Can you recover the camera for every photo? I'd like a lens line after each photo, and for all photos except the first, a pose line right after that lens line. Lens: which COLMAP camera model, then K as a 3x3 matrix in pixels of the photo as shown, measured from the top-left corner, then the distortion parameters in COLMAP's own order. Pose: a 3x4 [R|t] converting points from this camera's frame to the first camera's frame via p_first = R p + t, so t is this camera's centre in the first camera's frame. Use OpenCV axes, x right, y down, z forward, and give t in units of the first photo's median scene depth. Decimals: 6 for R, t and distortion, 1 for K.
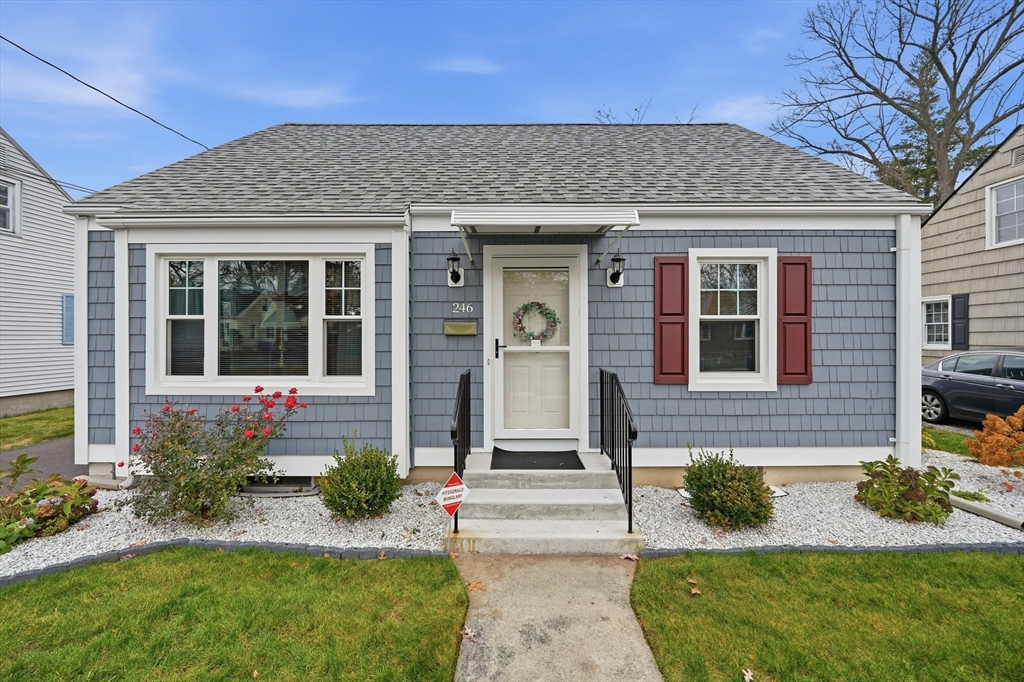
lens RADIAL K [[424.2, 0, 512.2], [0, 424.2, 337.3], [0, 0, 1]] dist [-0.009328, -0.001036]
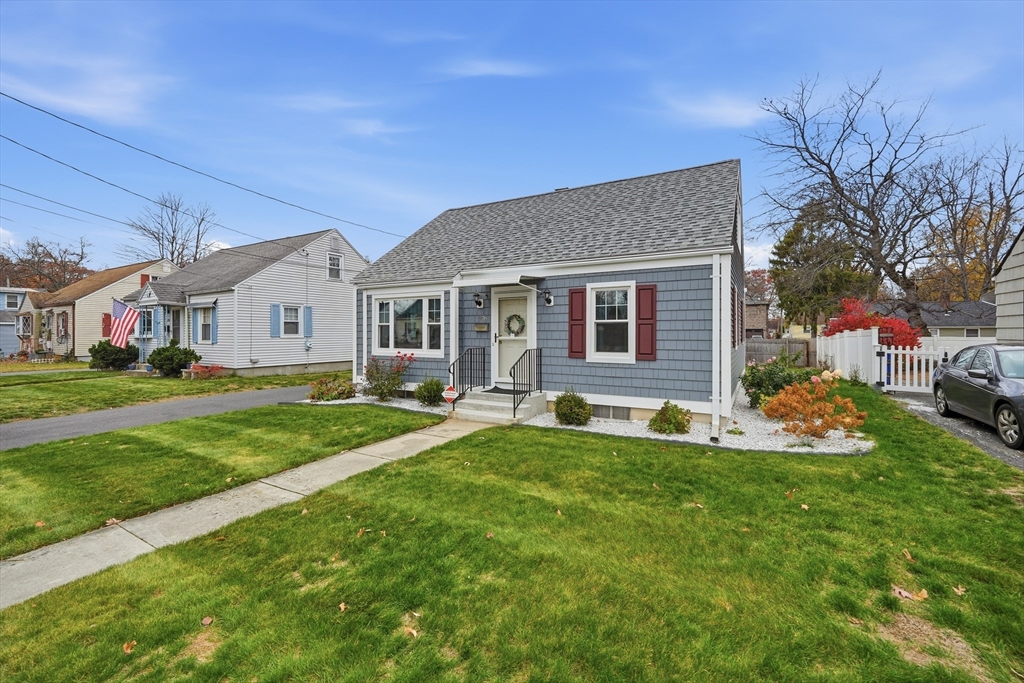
lens RADIAL K [[429.4, 0, 515.0], [0, 429.4, 329.2], [0, 0, 1]] dist [-0.003630, -0.000446]
pose [[0.871654, -0.002729, -0.490115, 1.054944], [0.000086, 0.999985, -0.005415, -0.004328], [0.490122, 0.004678, 0.871641, -0.758629]]
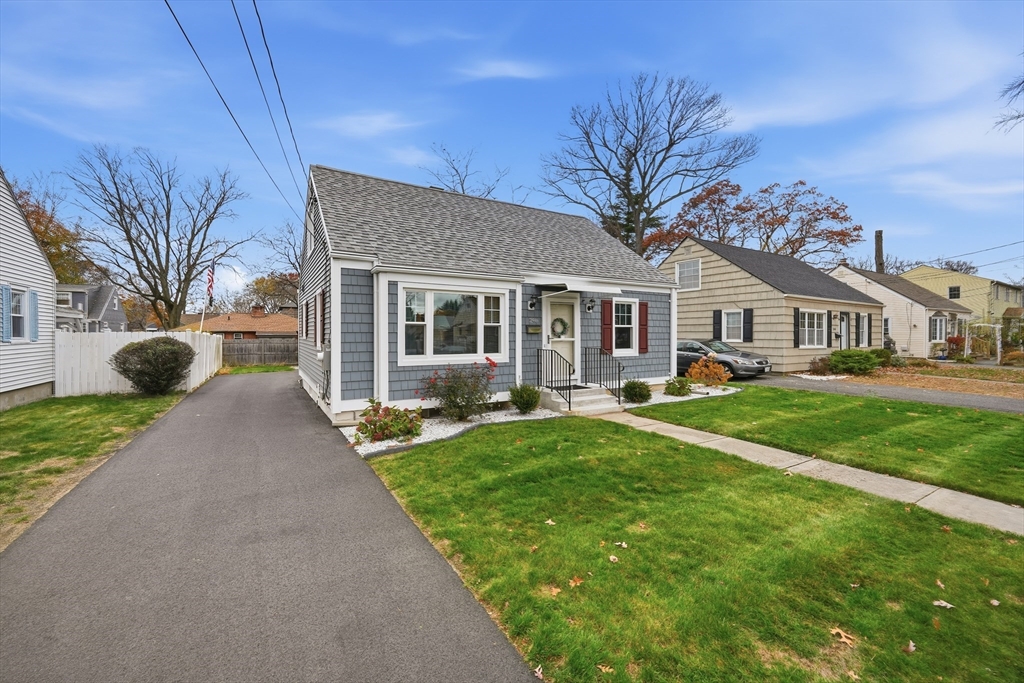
lens RADIAL K [[424.2, 0, 512.2], [0, 424.2, 337.8], [0, 0, 1]] dist [-0.009328, -0.001036]
pose [[0.851623, -0.002946, 0.524146, -1.316274], [-0.001803, 0.999962, 0.008549, -0.000033], [-0.524151, -0.008225, 0.851585, -0.738252]]
